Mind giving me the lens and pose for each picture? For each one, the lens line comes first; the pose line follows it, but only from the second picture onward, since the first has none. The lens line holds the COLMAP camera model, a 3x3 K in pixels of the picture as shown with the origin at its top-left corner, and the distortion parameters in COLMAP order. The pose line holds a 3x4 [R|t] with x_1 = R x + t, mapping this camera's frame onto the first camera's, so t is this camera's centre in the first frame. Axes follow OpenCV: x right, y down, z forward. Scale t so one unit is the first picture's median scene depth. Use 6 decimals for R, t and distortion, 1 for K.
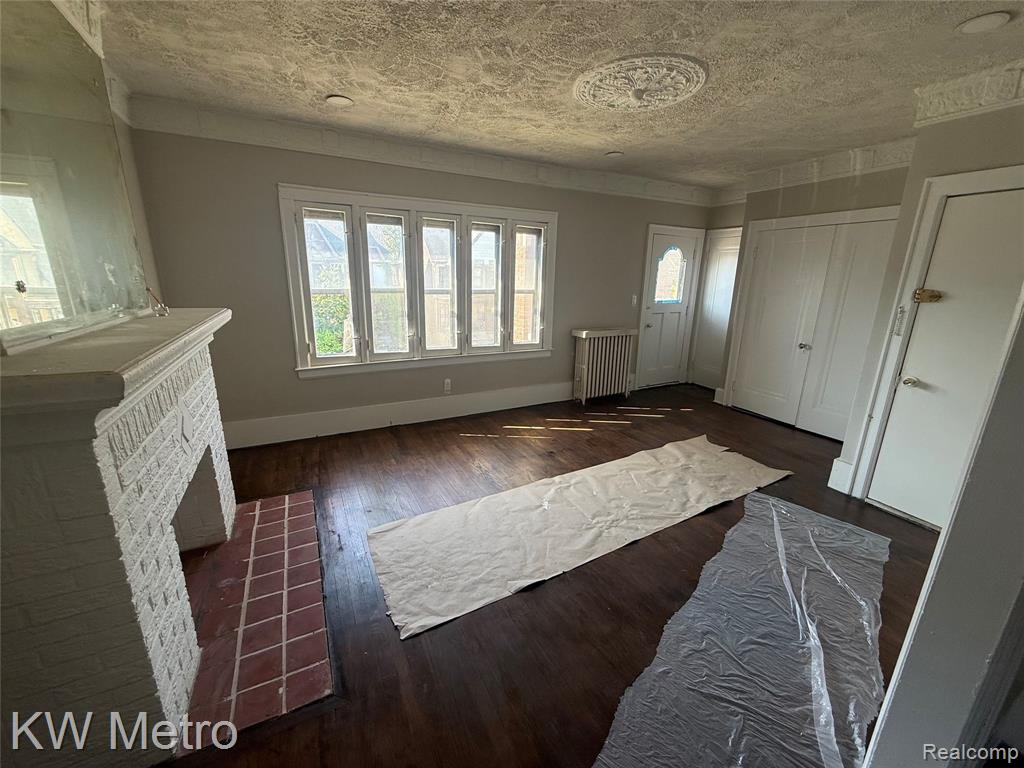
lens RADIAL K [[409.6, 0, 513.6], [0, 409.6, 385.5], [0, 0, 1]] dist [-0.000218, 0.000090]
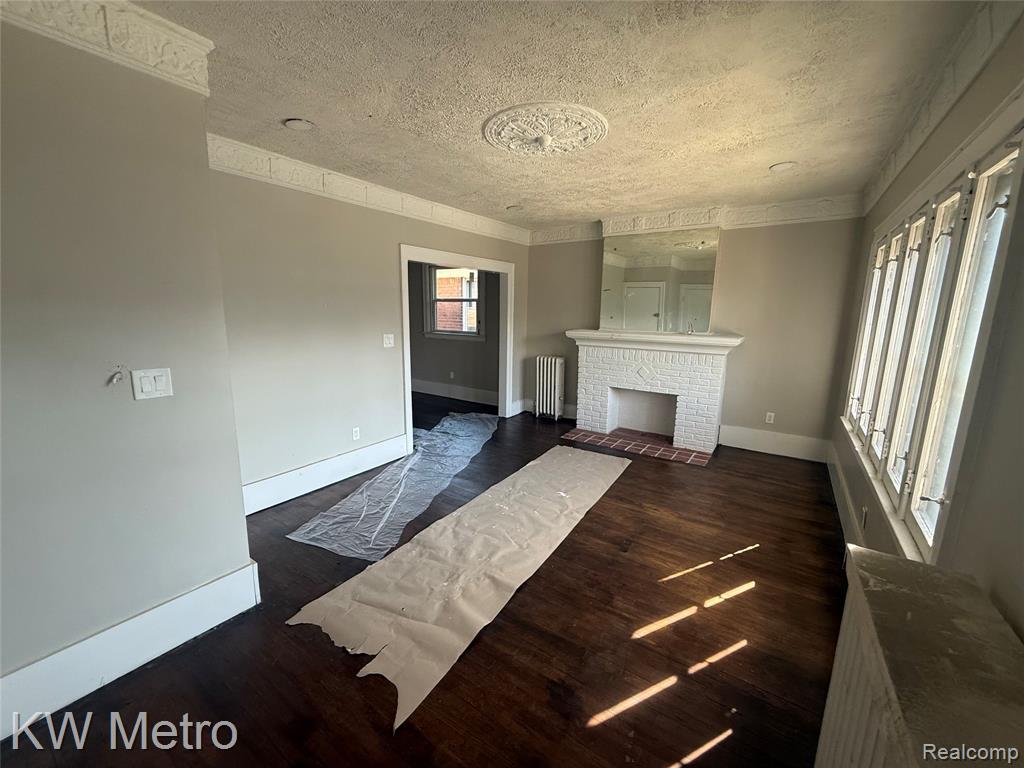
lens RADIAL K [[409.6, 0, 515.4], [0, 409.6, 384.7], [0, 0, 1]] dist [-0.000218, 0.000090]
pose [[-0.878789, 0.055739, -0.473944, 0.648417], [-0.152384, 0.908383, 0.389383, -0.397378], [0.452227, 0.414407, -0.789783, 1.482873]]
